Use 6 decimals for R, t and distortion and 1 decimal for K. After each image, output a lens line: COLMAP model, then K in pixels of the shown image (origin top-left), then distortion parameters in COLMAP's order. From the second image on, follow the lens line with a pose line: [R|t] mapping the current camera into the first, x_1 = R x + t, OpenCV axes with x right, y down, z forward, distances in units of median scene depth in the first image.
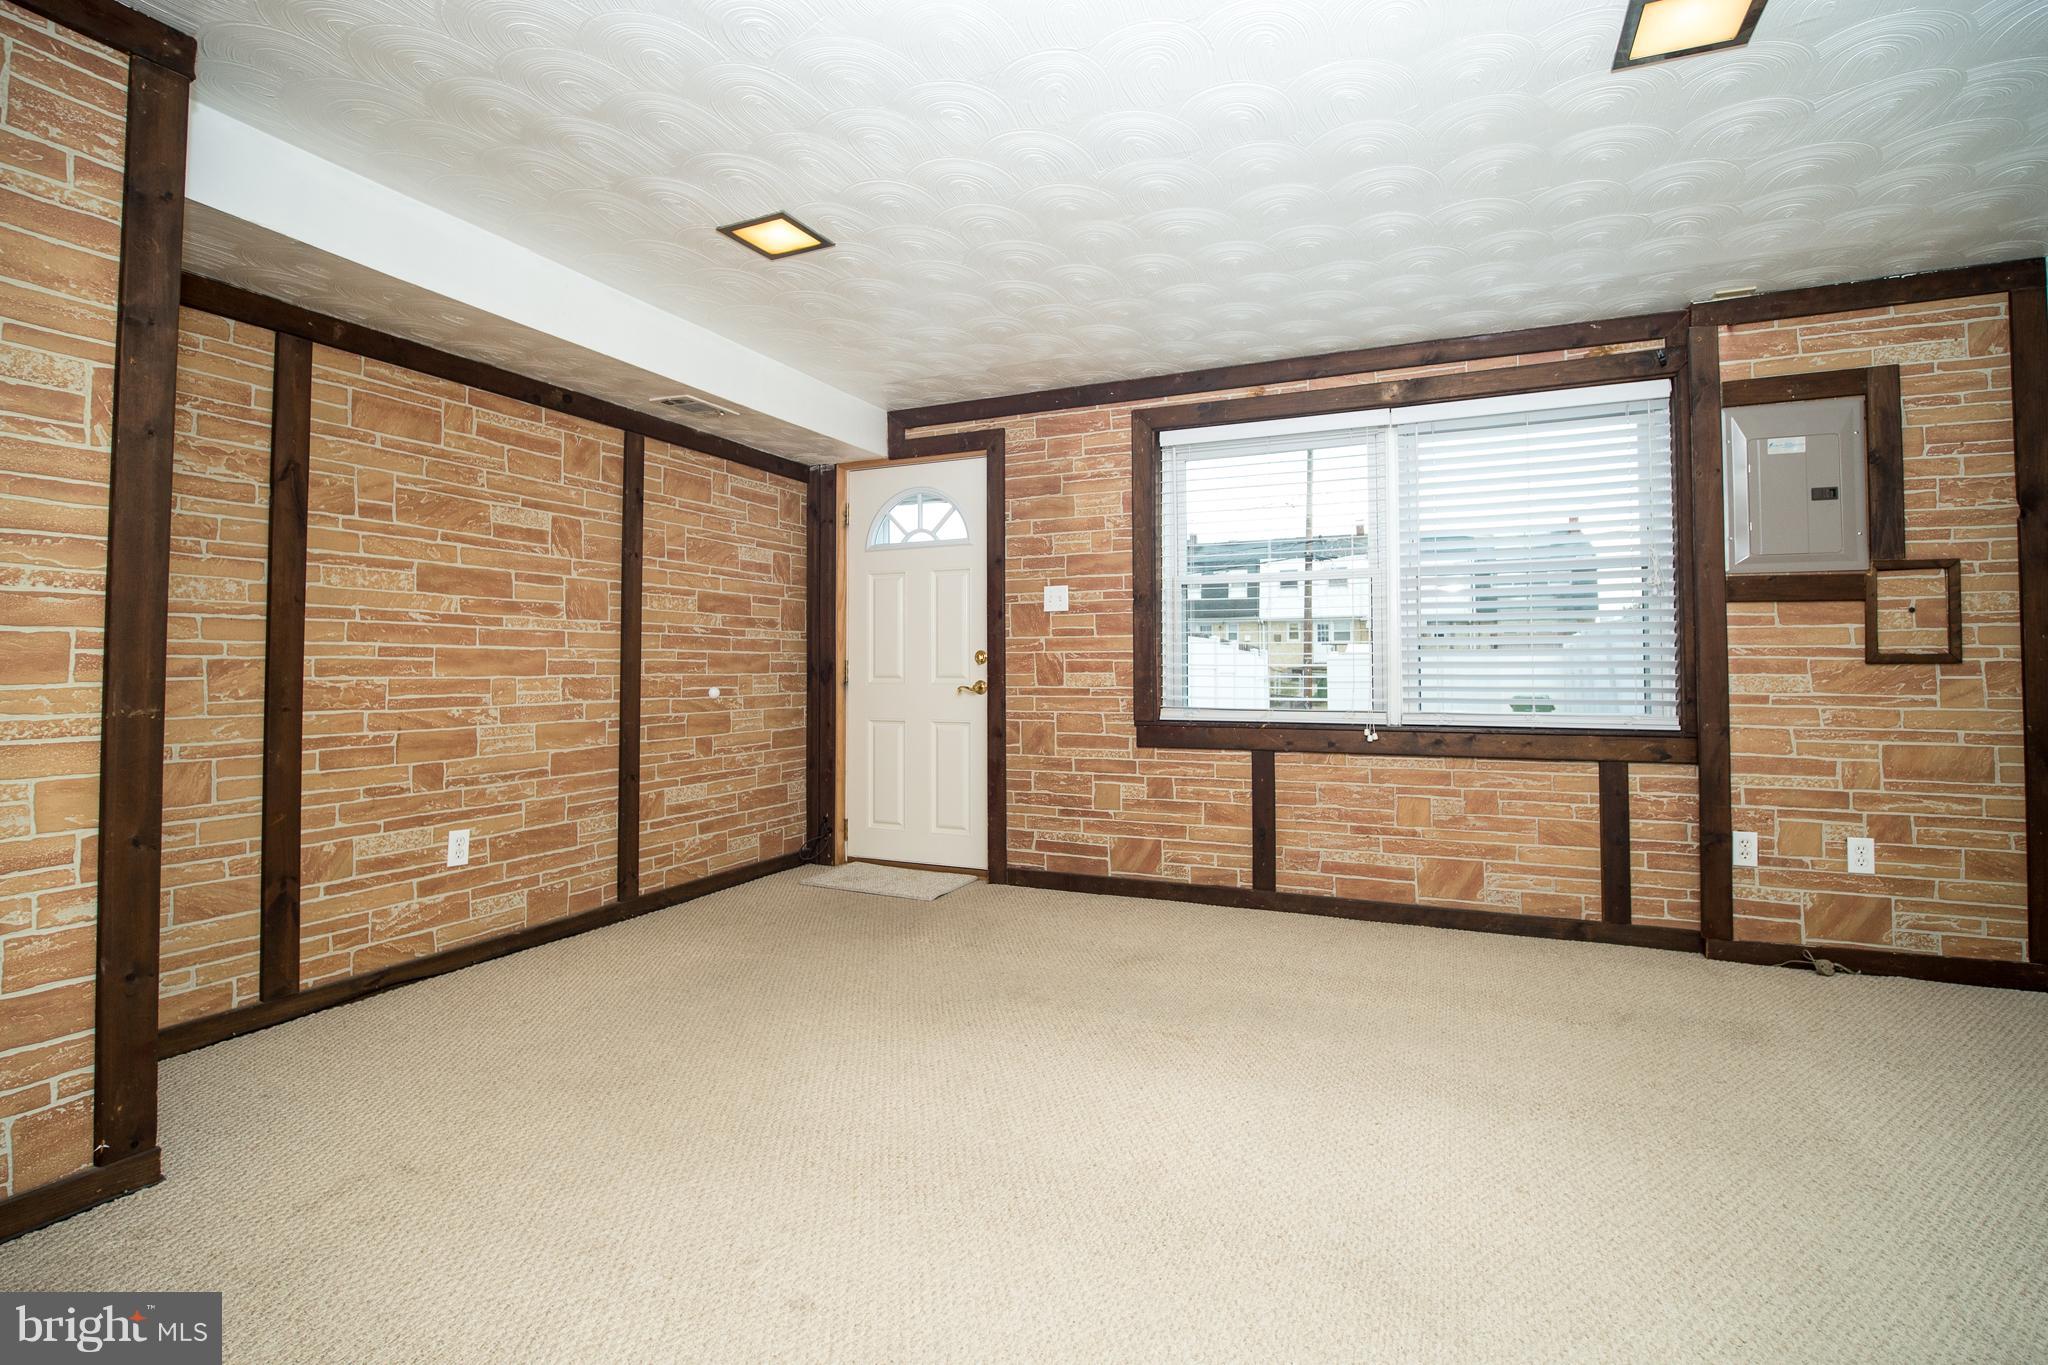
lens RADIAL K [[949.8, 0, 1024.9], [0, 949.8, 639.3], [0, 0, 1]] dist [-0.011030, -0.005605]
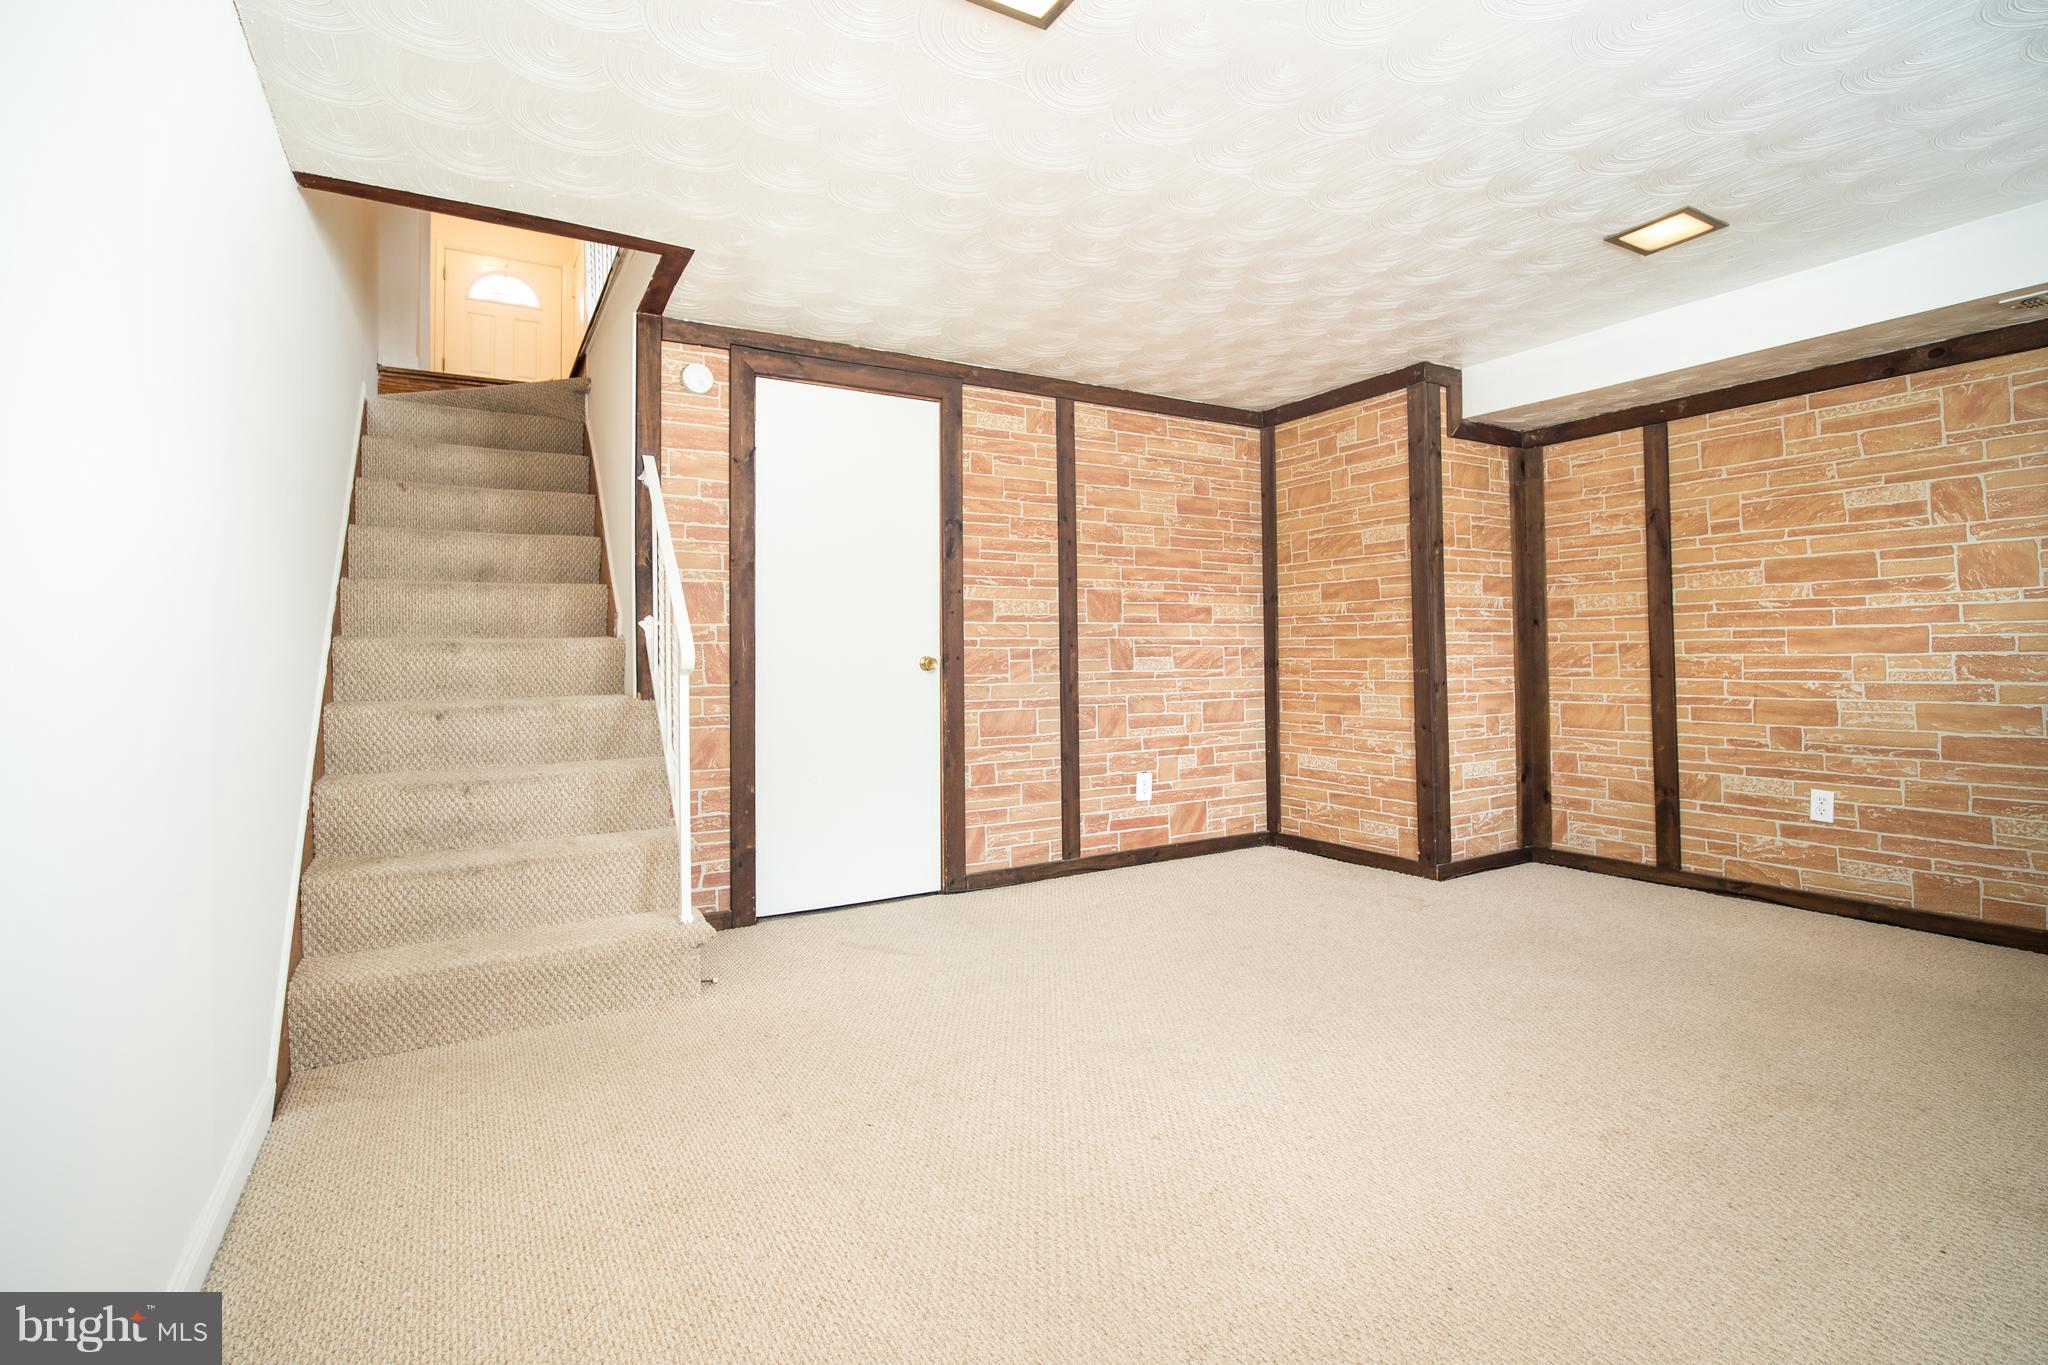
lens RADIAL K [[949.8, 0, 1024.9], [0, 949.8, 639.3], [0, 0, 1]] dist [-0.011030, -0.005605]
pose [[-0.571443, -0.004019, -0.820632, 0.895120], [0.039160, 0.998715, -0.032160, 0.022176], [0.819707, -0.050513, -0.570551, 0.903741]]
